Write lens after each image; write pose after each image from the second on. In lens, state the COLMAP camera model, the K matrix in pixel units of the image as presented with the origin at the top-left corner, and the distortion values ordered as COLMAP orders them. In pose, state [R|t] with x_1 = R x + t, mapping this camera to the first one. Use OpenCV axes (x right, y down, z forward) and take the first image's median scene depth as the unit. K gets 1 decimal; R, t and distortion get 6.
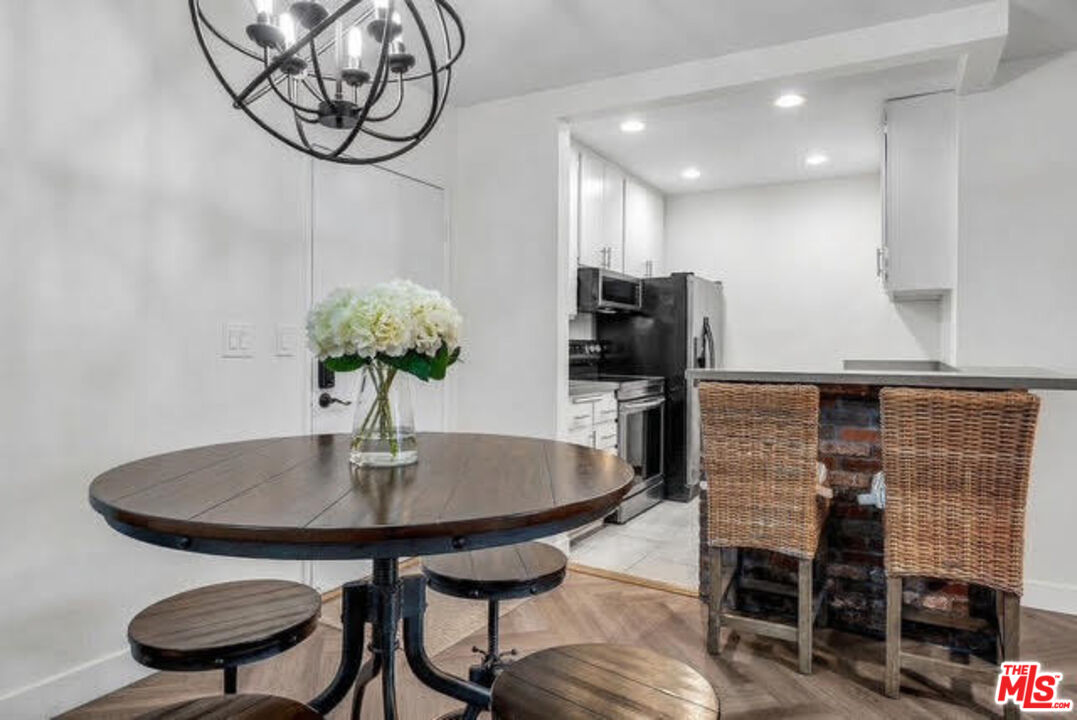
lens RADIAL K [[615.1, 0, 538.5], [0, 615.1, 360.0], [0, 0, 1]] dist [0.001897, 0.000307]
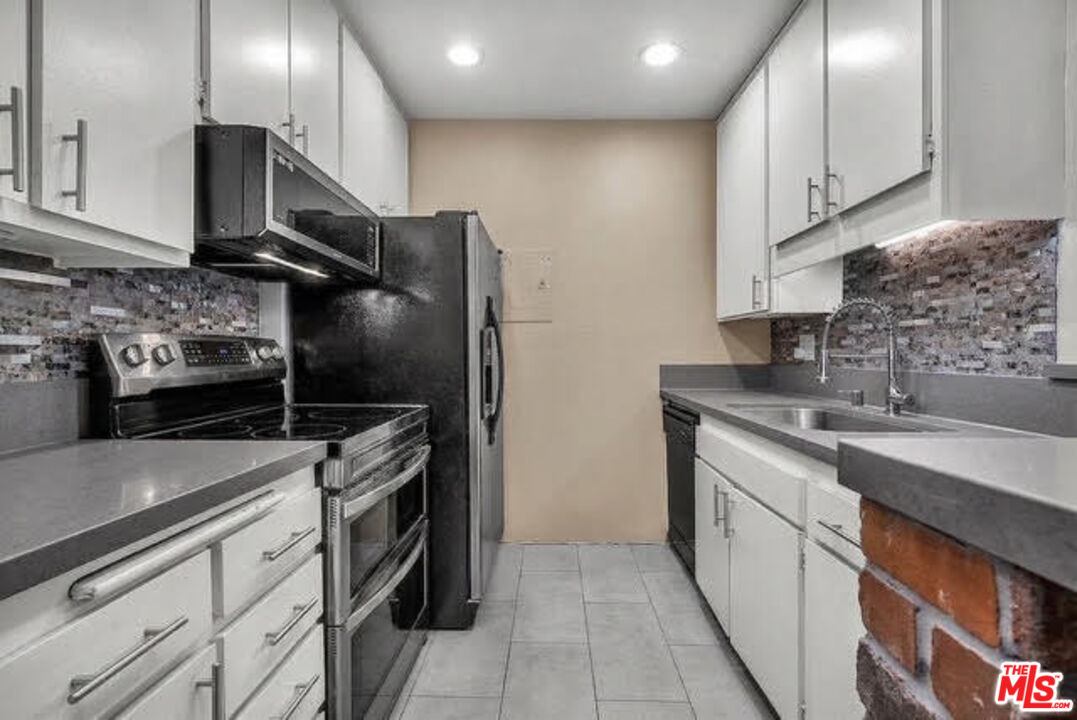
lens RADIAL K [[518.0, 0, 538.5], [0, 518.0, 360.0], [0, 0, 1]] dist [0.000642, -0.000108]
pose [[0.883974, -0.010994, 0.467408, 0.087149], [0.005665, 0.999902, 0.012804, -0.016408], [-0.467503, -0.008671, 0.883949, 0.589744]]
